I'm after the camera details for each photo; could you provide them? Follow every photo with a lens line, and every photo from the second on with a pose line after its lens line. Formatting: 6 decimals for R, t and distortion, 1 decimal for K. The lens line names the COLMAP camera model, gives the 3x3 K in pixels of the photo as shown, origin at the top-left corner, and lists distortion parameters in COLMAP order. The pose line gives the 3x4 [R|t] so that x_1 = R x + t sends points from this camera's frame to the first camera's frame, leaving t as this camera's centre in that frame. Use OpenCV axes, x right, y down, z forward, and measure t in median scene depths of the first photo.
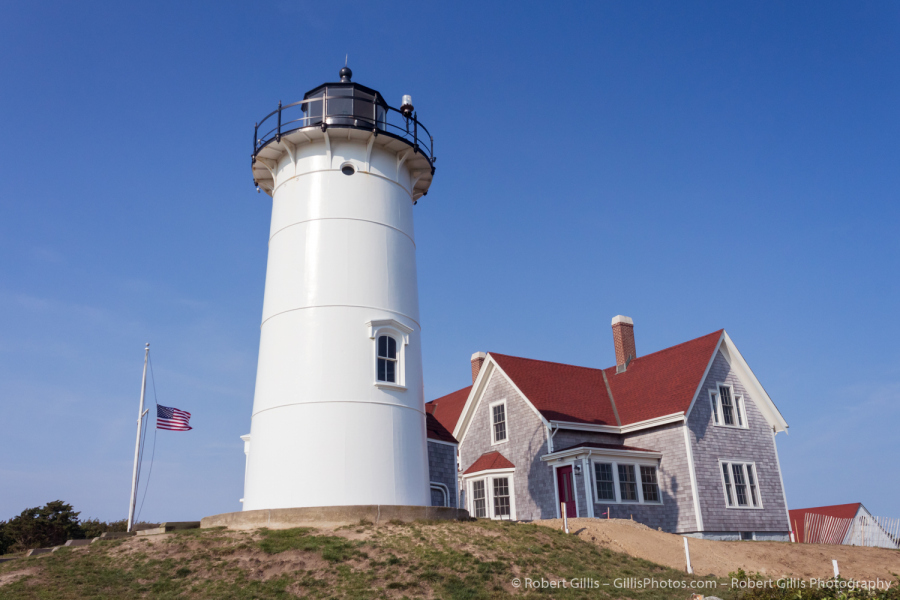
lens RADIAL K [[752.3, 0, 450.0], [0, 752.3, 300.0], [0, 0, 1]] dist [0.054979, -0.003101]
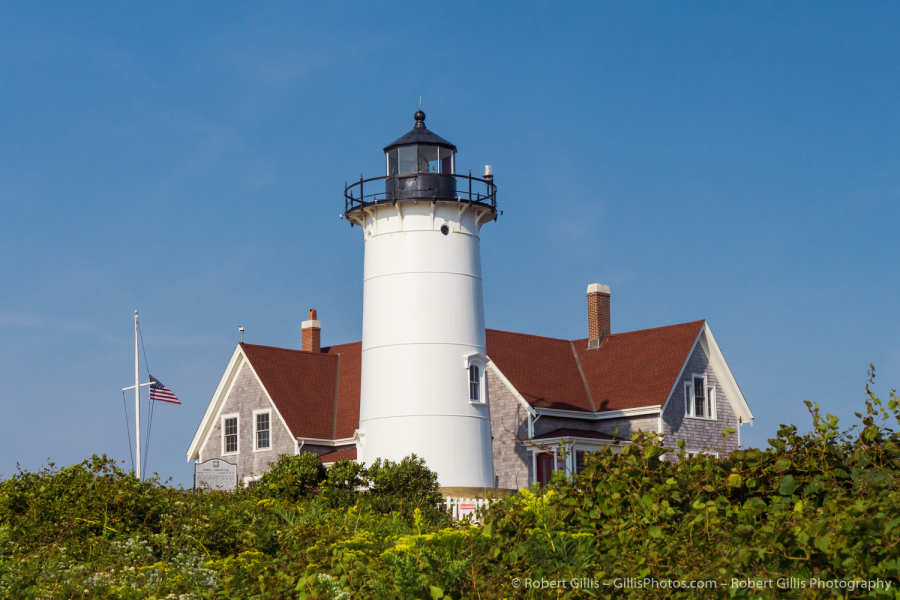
lens RADIAL K [[1981.3, 0, 450.0], [0, 1981.3, 300.0], [0, 0, 1]] dist [0.014666, 0.104595]
pose [[0.971009, 0.054105, 0.232840, -0.591604], [-0.094057, 0.981954, 0.164070, -0.398778], [-0.219761, -0.181214, 0.958575, -1.464544]]
